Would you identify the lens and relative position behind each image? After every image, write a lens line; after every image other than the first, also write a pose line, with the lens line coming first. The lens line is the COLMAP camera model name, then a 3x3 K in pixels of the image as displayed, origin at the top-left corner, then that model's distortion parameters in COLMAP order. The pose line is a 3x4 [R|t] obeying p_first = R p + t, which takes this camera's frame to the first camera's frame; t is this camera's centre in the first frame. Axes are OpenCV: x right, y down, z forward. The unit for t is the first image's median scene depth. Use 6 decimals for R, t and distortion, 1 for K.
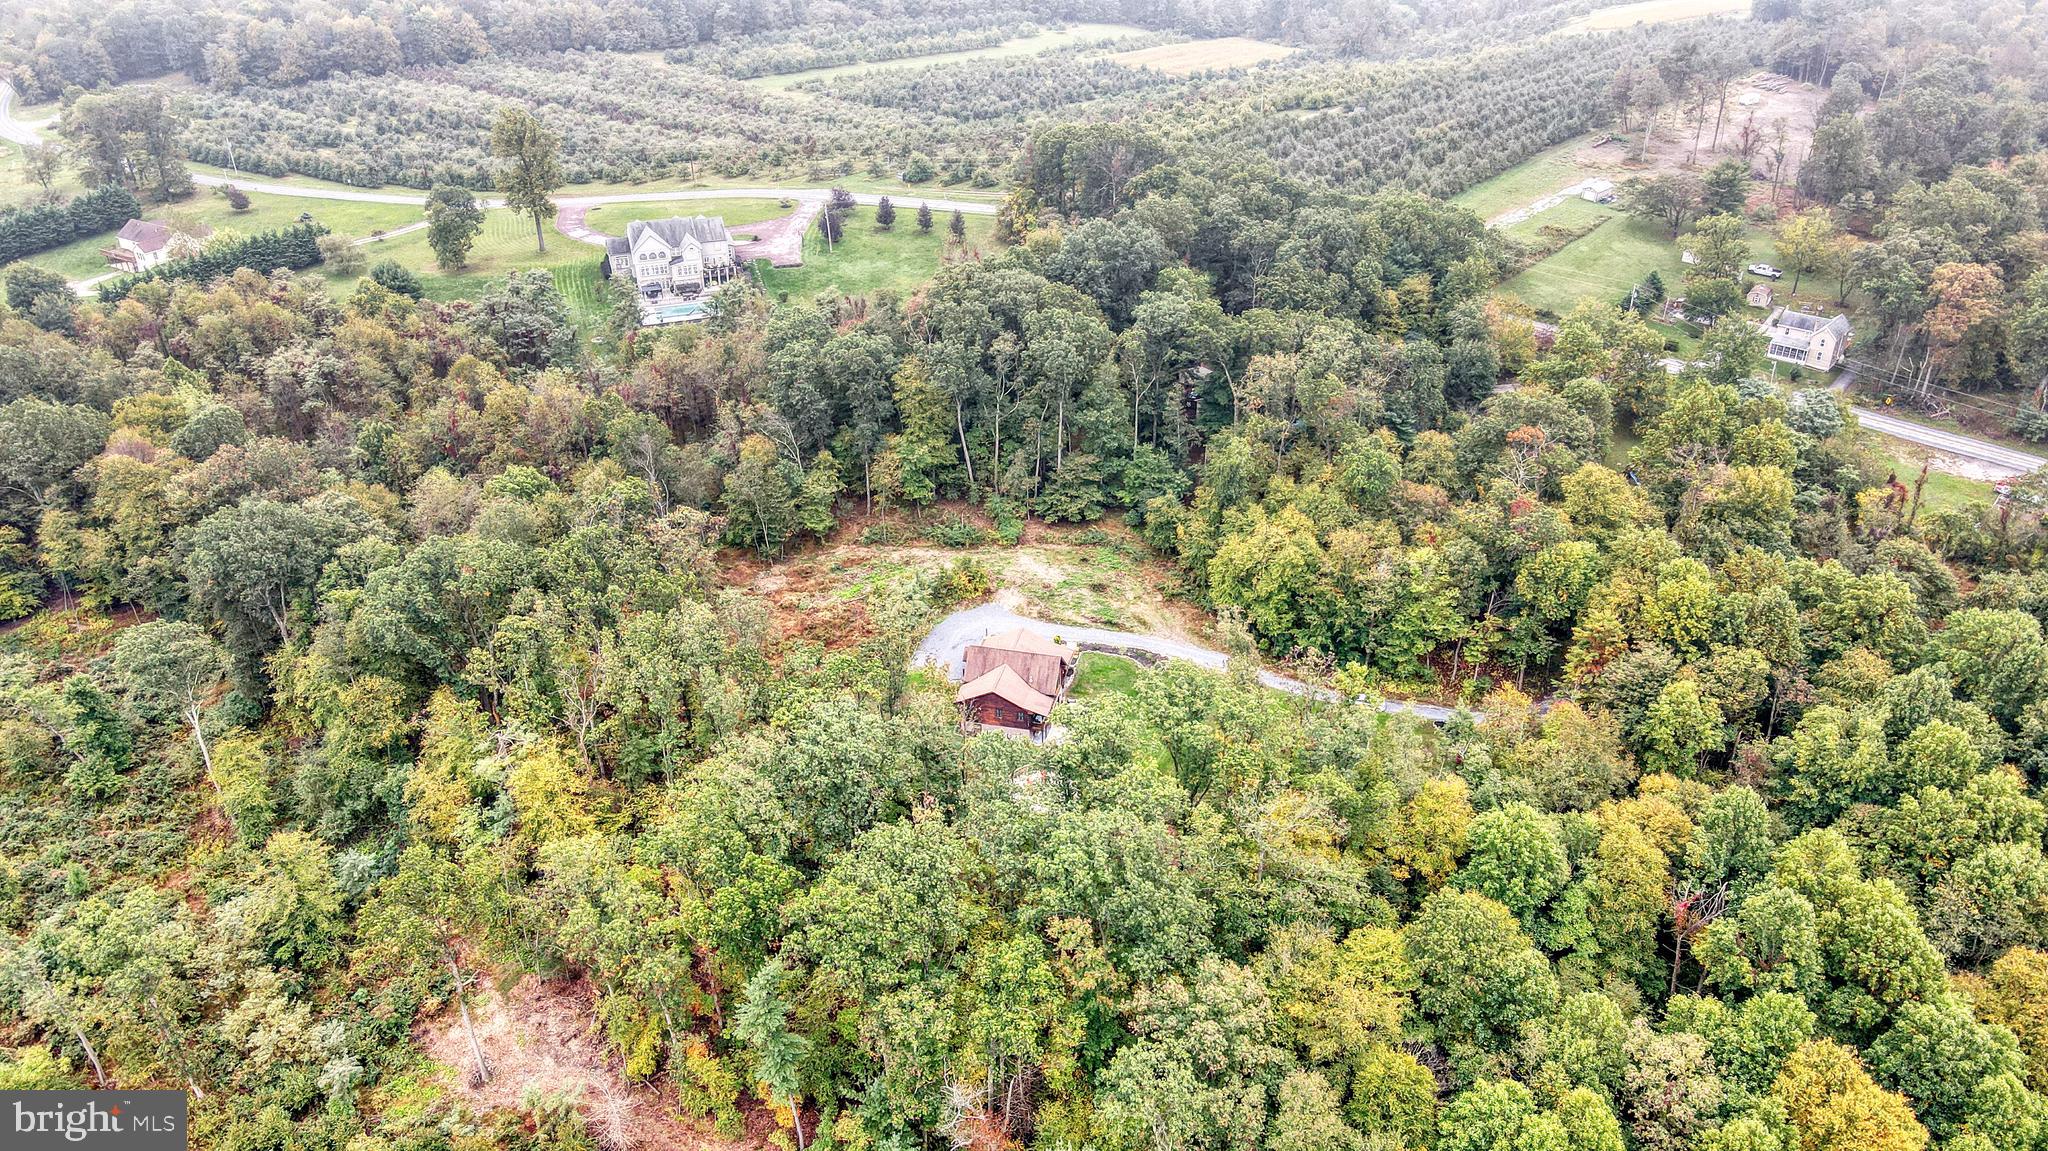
lens RADIAL K [[1510.3, 0, 1022.5], [0, 1510.3, 576.3], [0, 0, 1]] dist [0.011693, 0.019273]
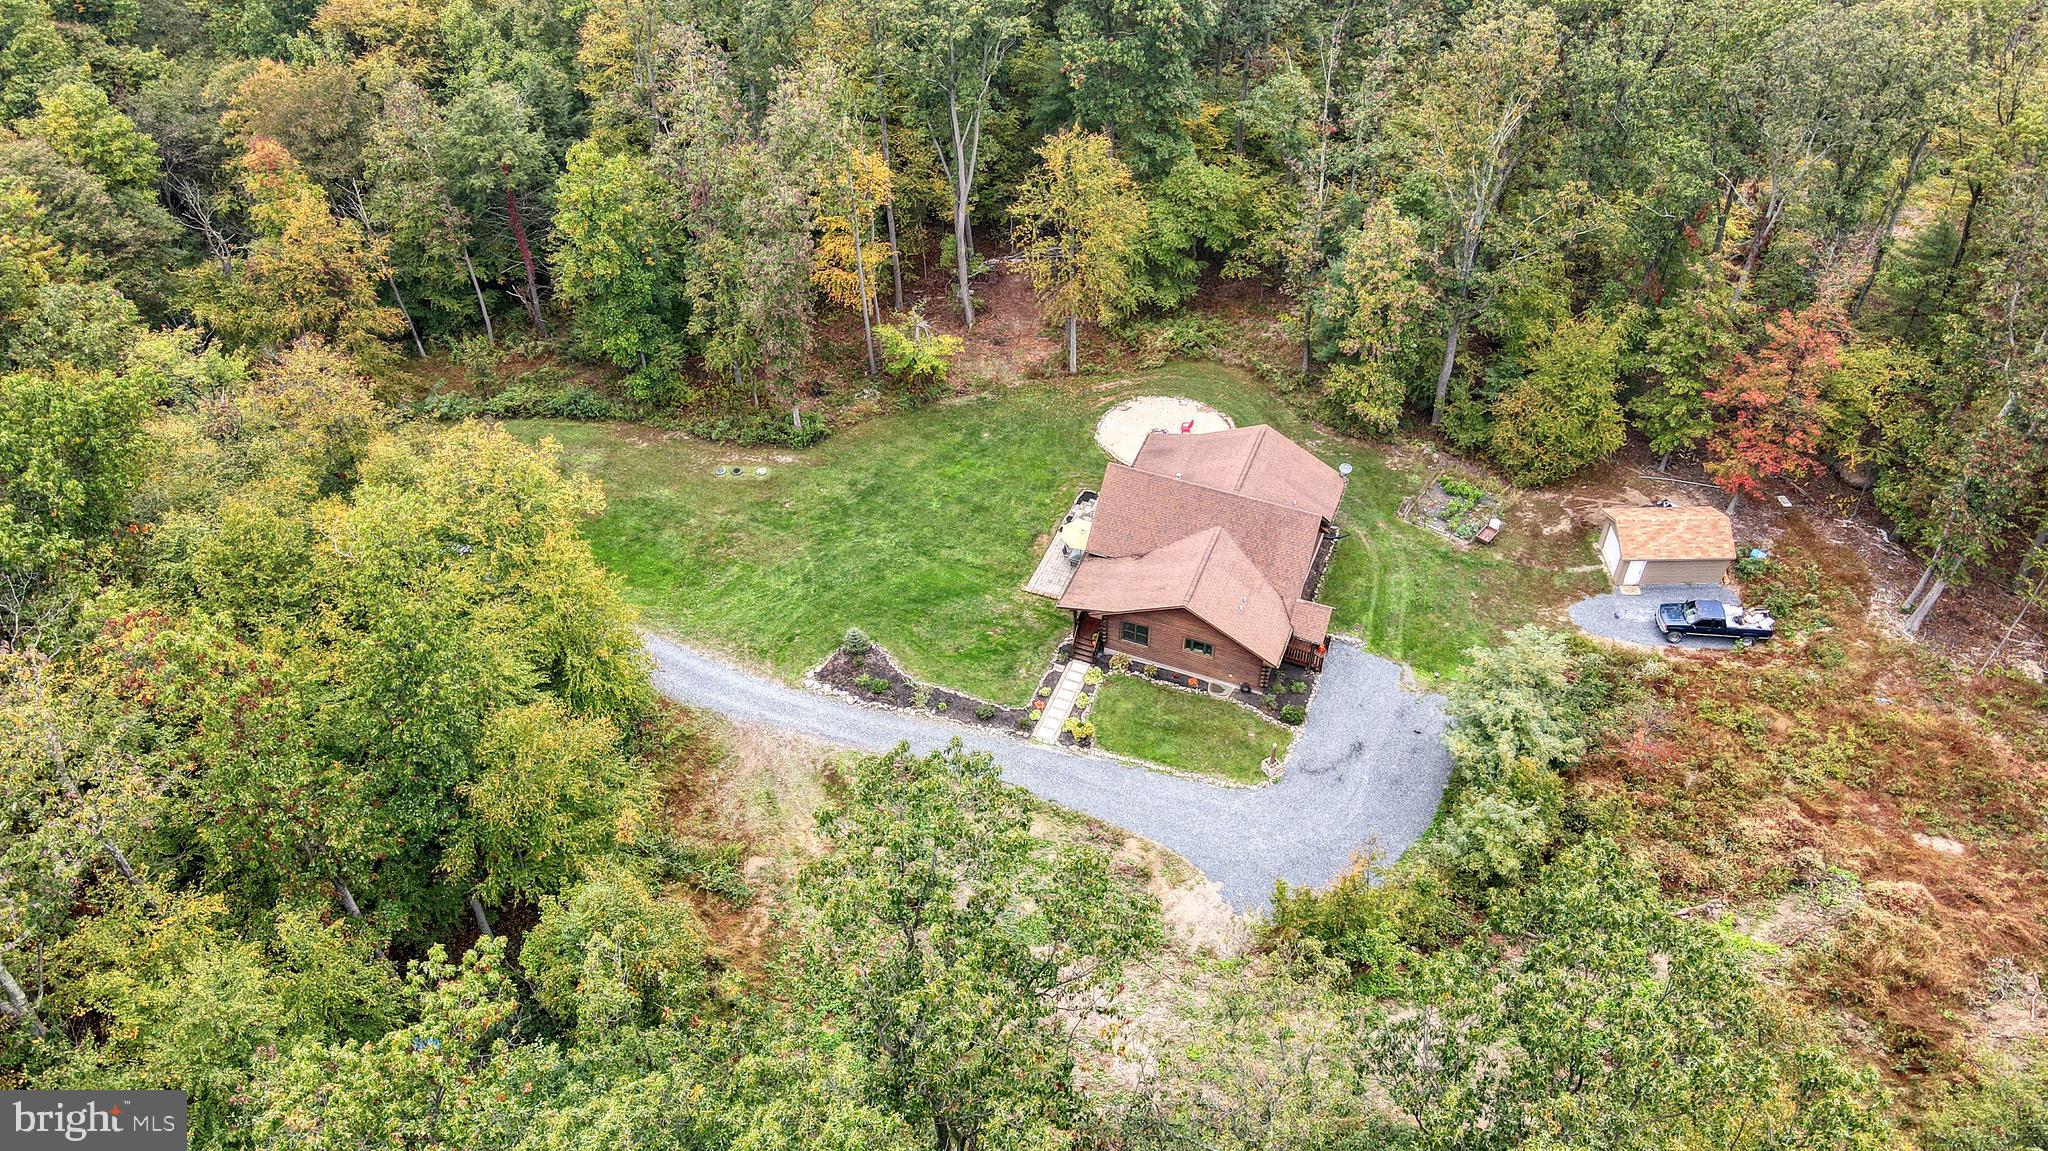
lens RADIAL K [[1510.3, 0, 1035.0], [0, 1510.3, 572.4], [0, 0, 1]] dist [0.011693, 0.019273]
pose [[-0.991677, -0.074577, 0.104948, -0.001136], [0.082246, 0.260183, 0.962050, -0.317495], [-0.099052, 0.962675, -0.251884, 1.014385]]
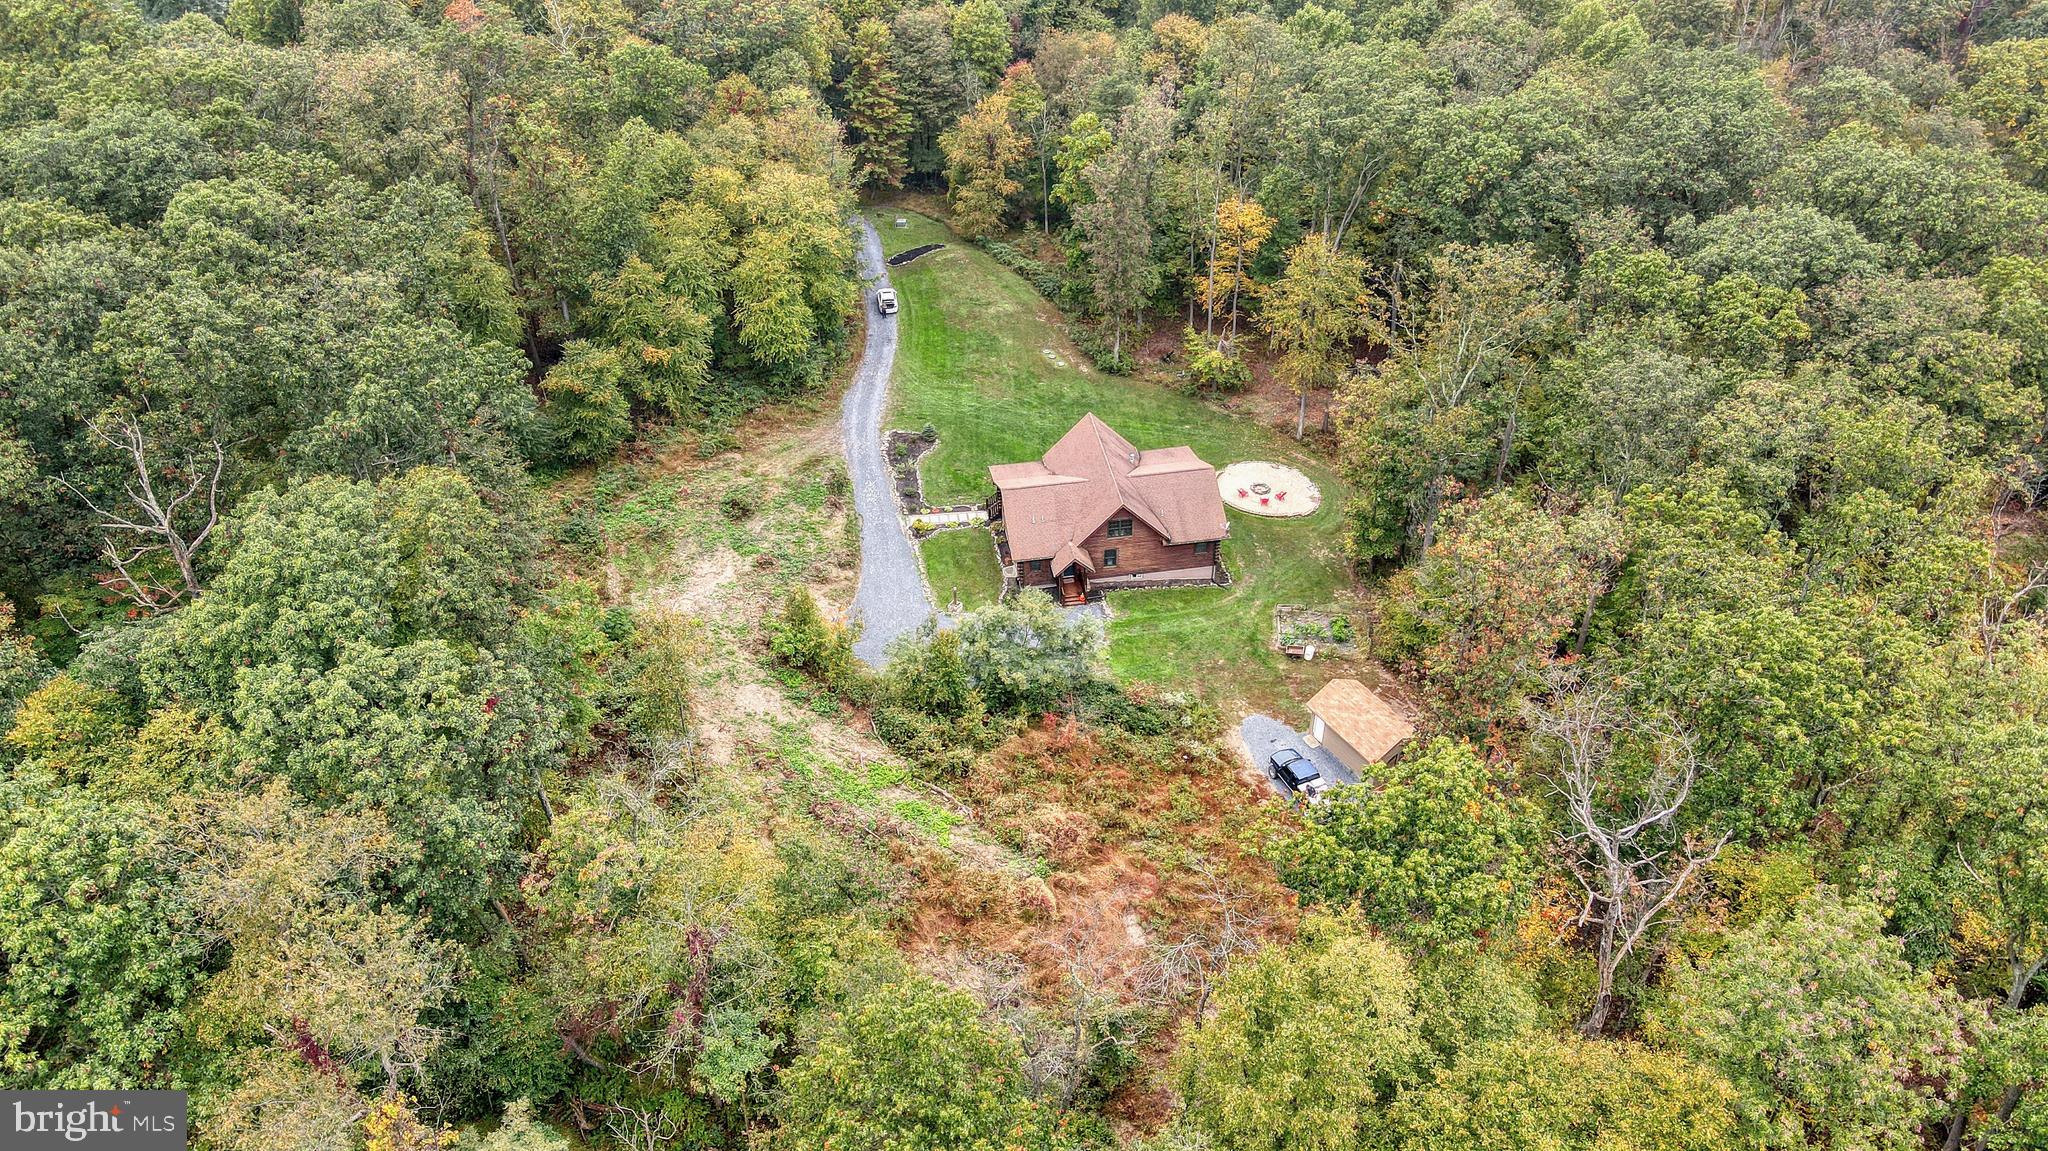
lens RADIAL K [[1510.3, 0, 1026.3], [0, 1510.3, 576.1], [0, 0, 1]] dist [0.011693, 0.019273]
pose [[-0.398891, -0.553896, 0.730812, -0.382993], [0.478012, 0.554517, 0.681187, -0.288129], [-0.782554, 0.621056, 0.043577, 0.917981]]
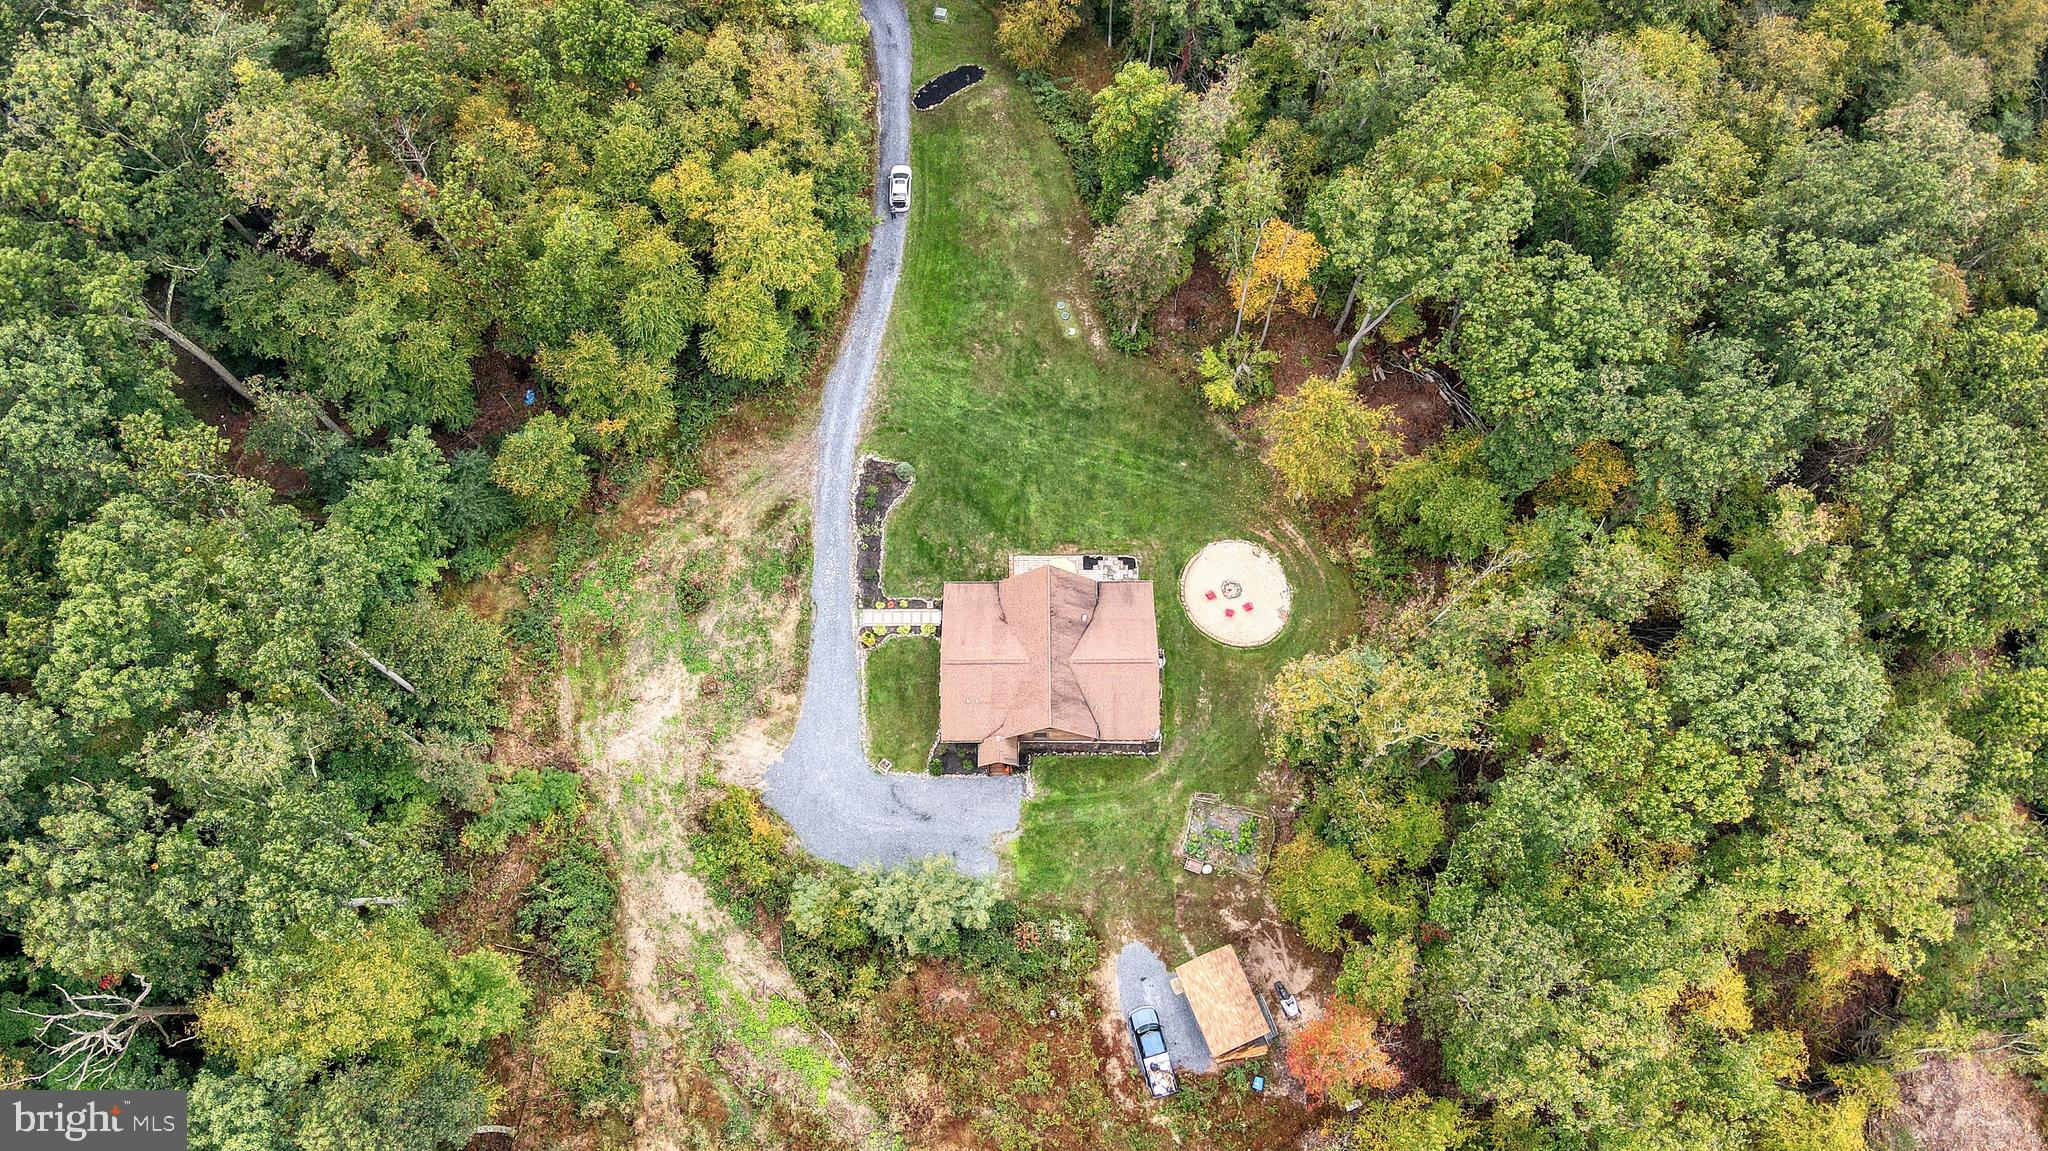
lens RADIAL K [[1510.3, 0, 1020.9], [0, 1510.3, 577.6], [0, 0, 1]] dist [0.011693, 0.019273]
pose [[-0.250002, -0.907374, 0.337893, -0.149528], [0.499641, 0.178024, 0.847742, -0.384219], [-0.829372, 0.380762, 0.408855, 0.691081]]
